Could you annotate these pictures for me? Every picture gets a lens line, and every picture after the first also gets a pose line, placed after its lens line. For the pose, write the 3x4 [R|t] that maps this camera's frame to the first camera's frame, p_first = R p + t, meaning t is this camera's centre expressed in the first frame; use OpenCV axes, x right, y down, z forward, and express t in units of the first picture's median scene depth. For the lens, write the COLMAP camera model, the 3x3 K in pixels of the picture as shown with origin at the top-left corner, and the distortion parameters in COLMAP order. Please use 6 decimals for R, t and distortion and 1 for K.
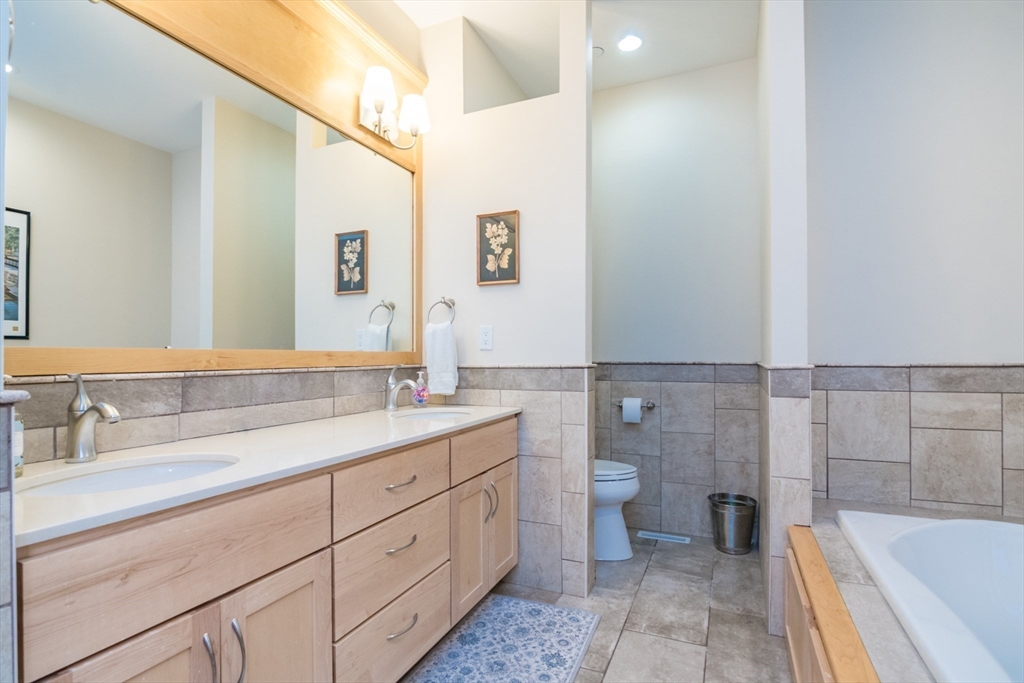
lens RADIAL K [[496.9, 0, 508.5], [0, 496.9, 351.9], [0, 0, 1]] dist [-0.012874, -0.001767]
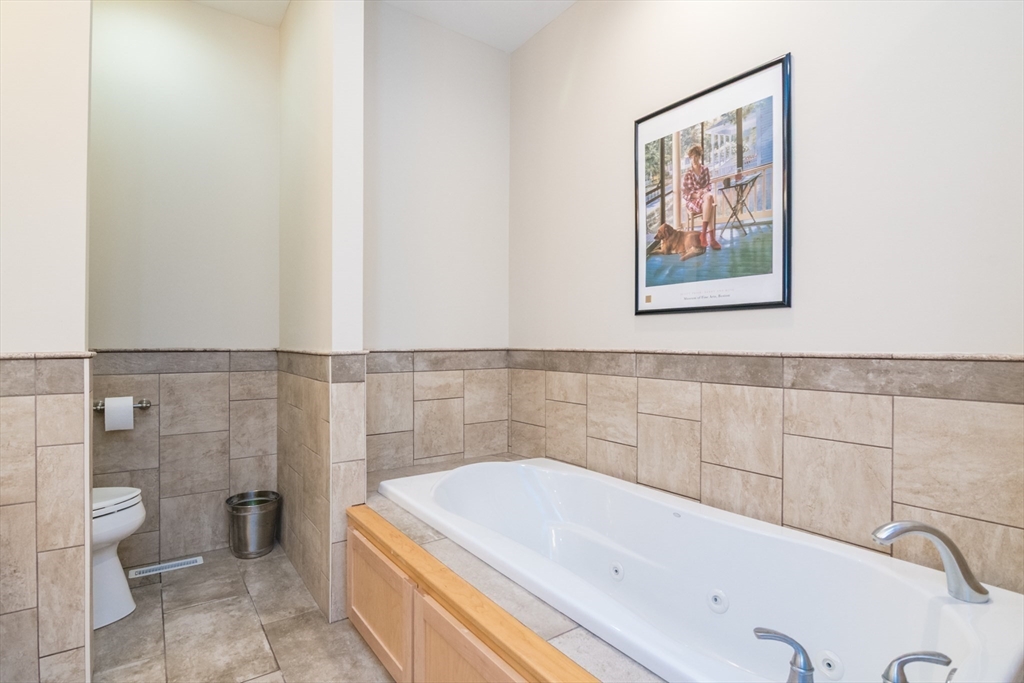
lens RADIAL K [[496.9, 0, 509.5], [0, 496.9, 343.7], [0, 0, 1]] dist [-0.012874, -0.001767]
pose [[0.517655, 0.002798, 0.855585, -0.115729], [-0.011086, 0.999933, 0.003437, 0.004275], [-0.855518, -0.011265, 0.517651, 0.160637]]
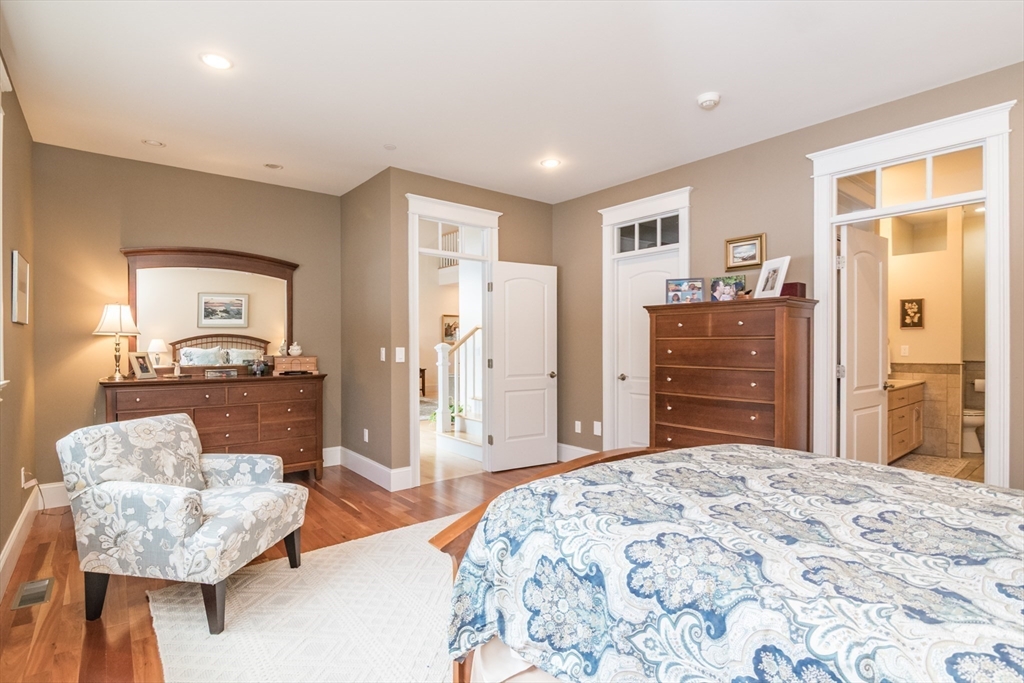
lens RADIAL K [[496.9, 0, 509.4], [0, 496.9, 345.4], [0, 0, 1]] dist [-0.012874, -0.001767]
pose [[0.887843, 0.004270, -0.460127, -0.690036], [0.002240, 0.999905, 0.013600, -0.097838], [0.460141, -0.013106, 0.887749, -2.116381]]
